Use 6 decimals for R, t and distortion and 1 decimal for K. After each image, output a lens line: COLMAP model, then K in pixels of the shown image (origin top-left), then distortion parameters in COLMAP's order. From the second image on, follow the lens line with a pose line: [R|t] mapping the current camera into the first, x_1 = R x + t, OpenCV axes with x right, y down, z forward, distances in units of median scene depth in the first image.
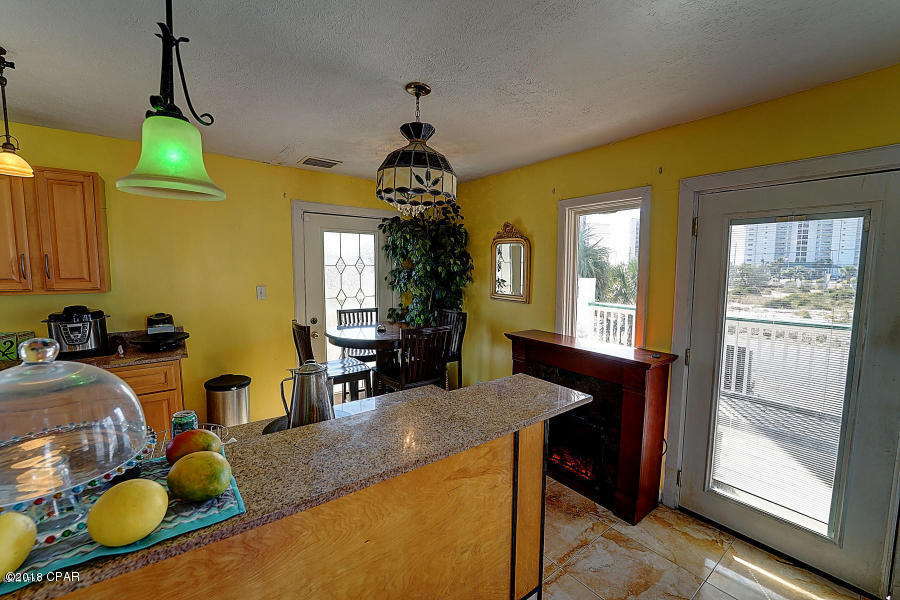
lens RADIAL K [[366.5, 0, 453.2], [0, 366.5, 299.8], [0, 0, 1]] dist [-0.021147, -0.000224]
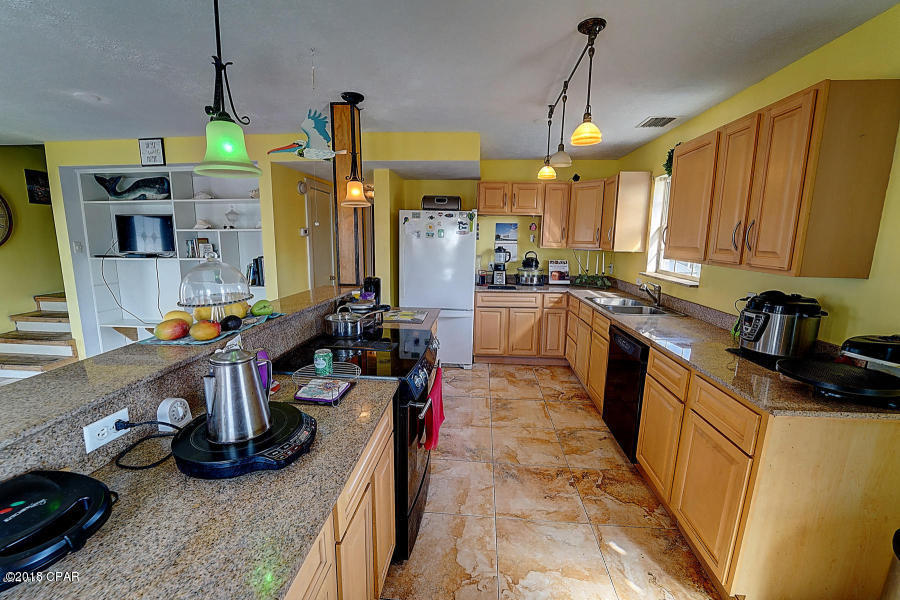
lens RADIAL K [[366.5, 0, 453.2], [0, 366.5, 299.8], [0, 0, 1]] dist [-0.021147, -0.000224]
pose [[-0.670062, 0.112543, -0.733724, -0.075384], [-0.085301, 0.970218, 0.226717, -0.066067], [0.737388, 0.214502, -0.640506, 0.860194]]
